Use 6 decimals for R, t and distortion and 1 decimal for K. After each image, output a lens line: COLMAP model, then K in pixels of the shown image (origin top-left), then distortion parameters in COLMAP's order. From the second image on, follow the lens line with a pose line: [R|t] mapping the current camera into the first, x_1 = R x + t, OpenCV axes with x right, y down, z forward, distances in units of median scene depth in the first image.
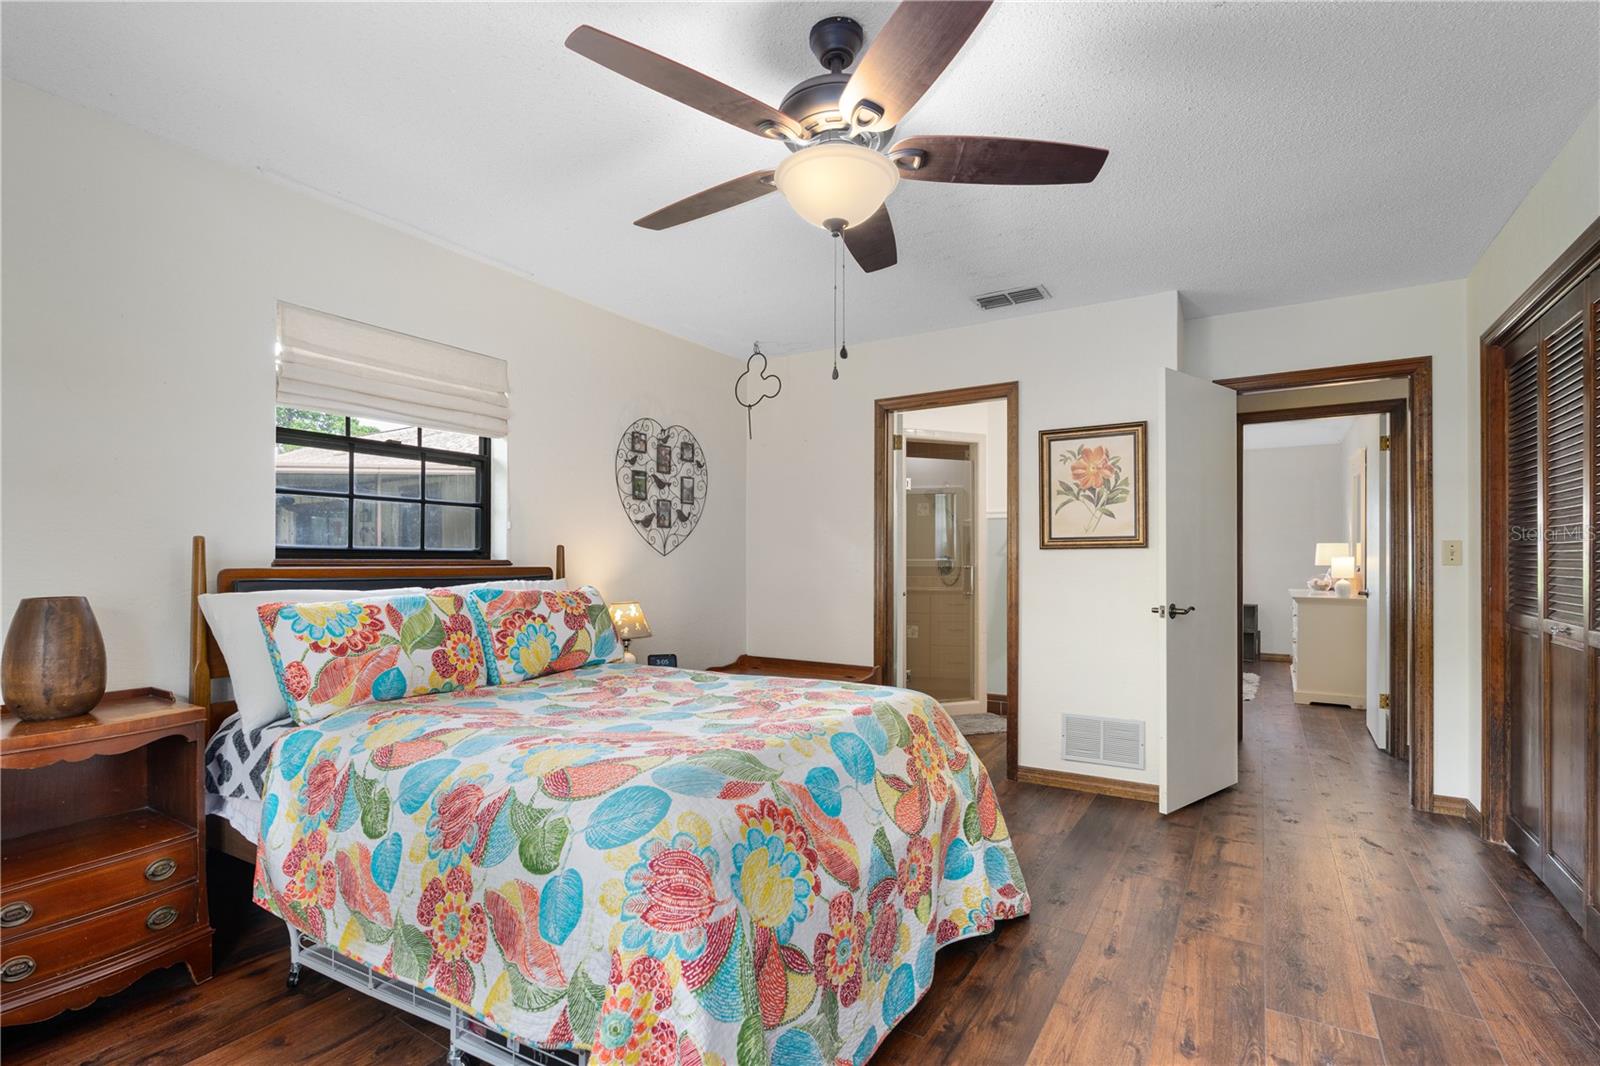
lens RADIAL K [[740.2, 0, 808.6], [0, 740.2, 557.5], [0, 0, 1]] dist [-0.001139, 0.000146]
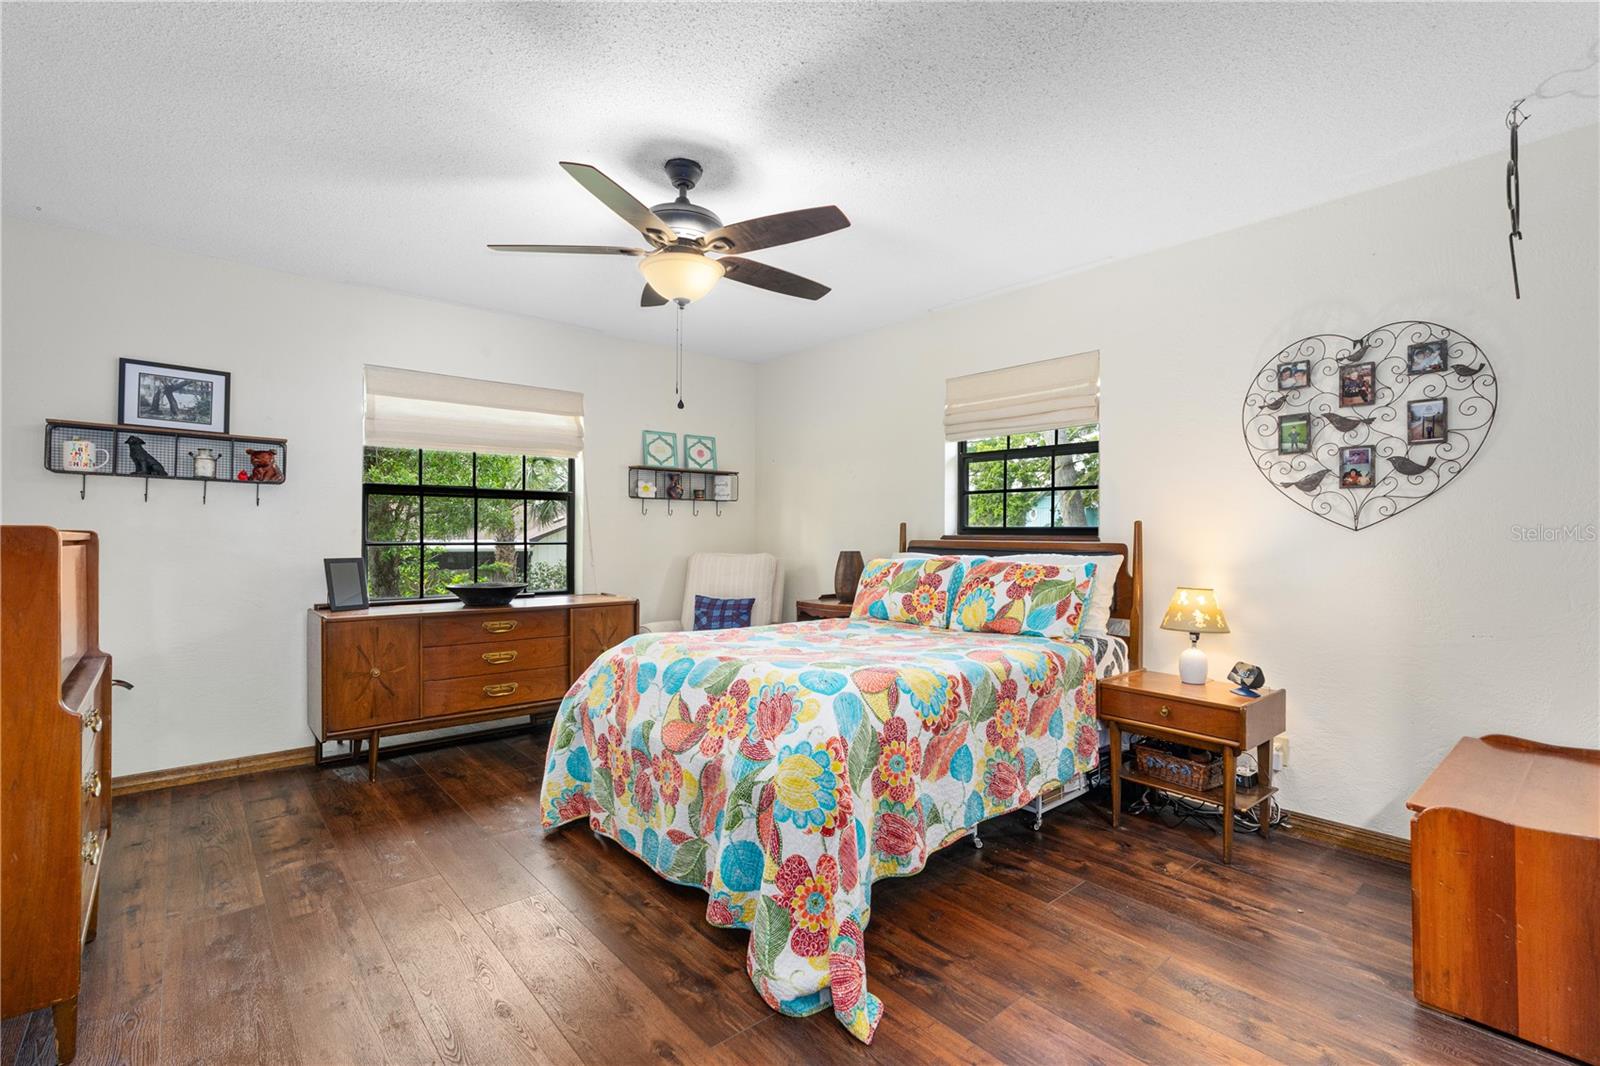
lens RADIAL K [[741.0, 0, 810.9], [0, 741.0, 531.8], [0, 0, 1]] dist [-0.000902, 0.000666]
pose [[-0.308054, -0.006253, -0.951348, 0.613679], [-0.000612, 0.999979, -0.006374, 0.003319], [0.951369, -0.001381, -0.308051, 0.776904]]
